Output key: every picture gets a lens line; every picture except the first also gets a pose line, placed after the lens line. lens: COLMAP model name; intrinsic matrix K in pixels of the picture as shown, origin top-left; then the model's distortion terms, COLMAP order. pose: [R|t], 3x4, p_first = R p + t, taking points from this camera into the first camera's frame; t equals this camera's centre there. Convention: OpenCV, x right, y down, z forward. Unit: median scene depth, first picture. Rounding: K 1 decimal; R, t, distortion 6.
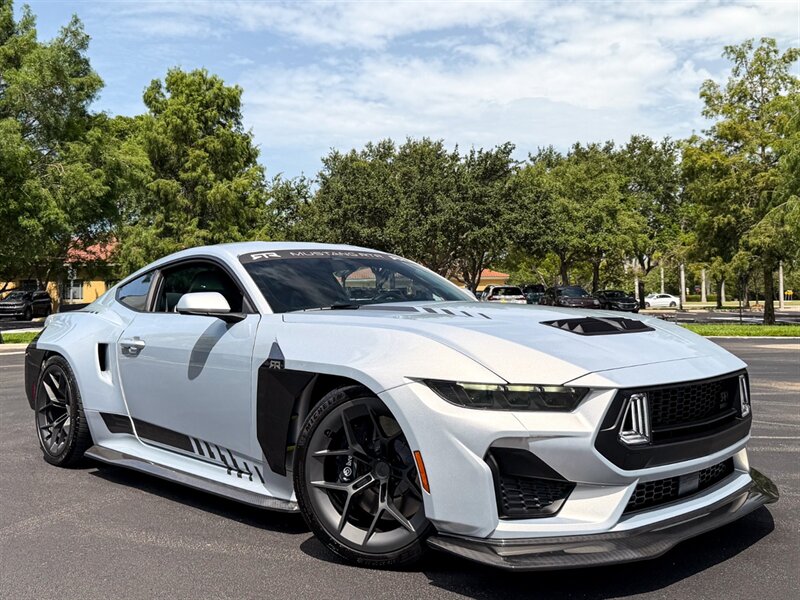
lens RADIAL K [[813.6, 0, 397.2], [0, 813.6, 280.5], [0, 0, 1]] dist [0.059750, 0.000000]
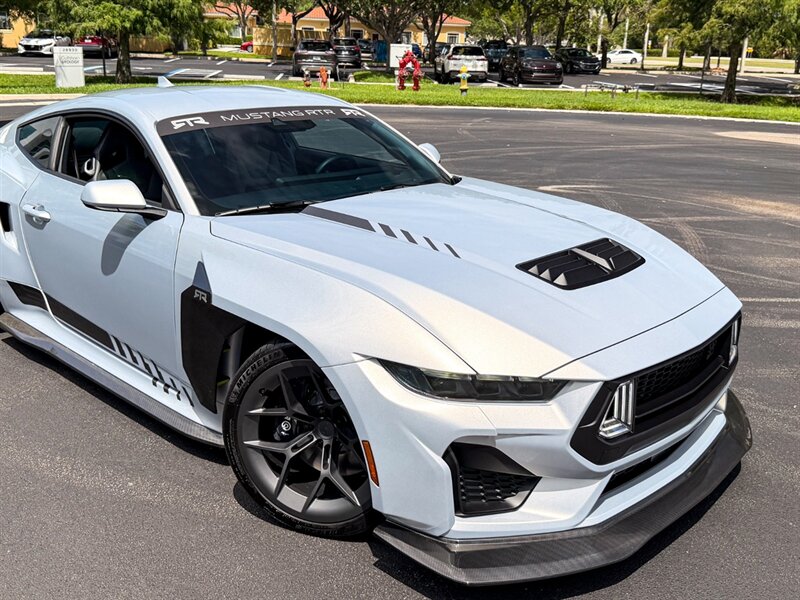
lens RADIAL K [[813.6, 0, 400.6], [0, 813.6, 284.4], [0, 0, 1]] dist [0.059750, 0.000000]
pose [[0.997452, 0.023648, 0.067305, -0.000299], [-0.043308, 0.950441, 0.307875, -0.128296], [-0.056689, -0.310006, 0.949043, 0.138218]]
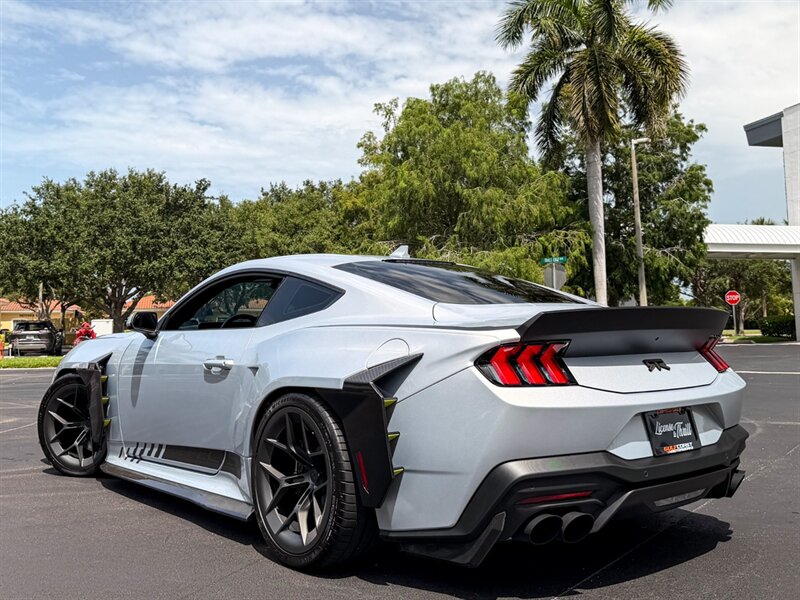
lens RADIAL K [[813.6, 0, 398.8], [0, 813.6, 272.7], [0, 0, 1]] dist [0.059750, 0.000000]
pose [[0.979021, 0.009450, 0.203538, 1.417157], [-0.000430, 0.999018, -0.044312, -0.030946], [-0.203757, 0.043295, 0.978064, -0.577859]]
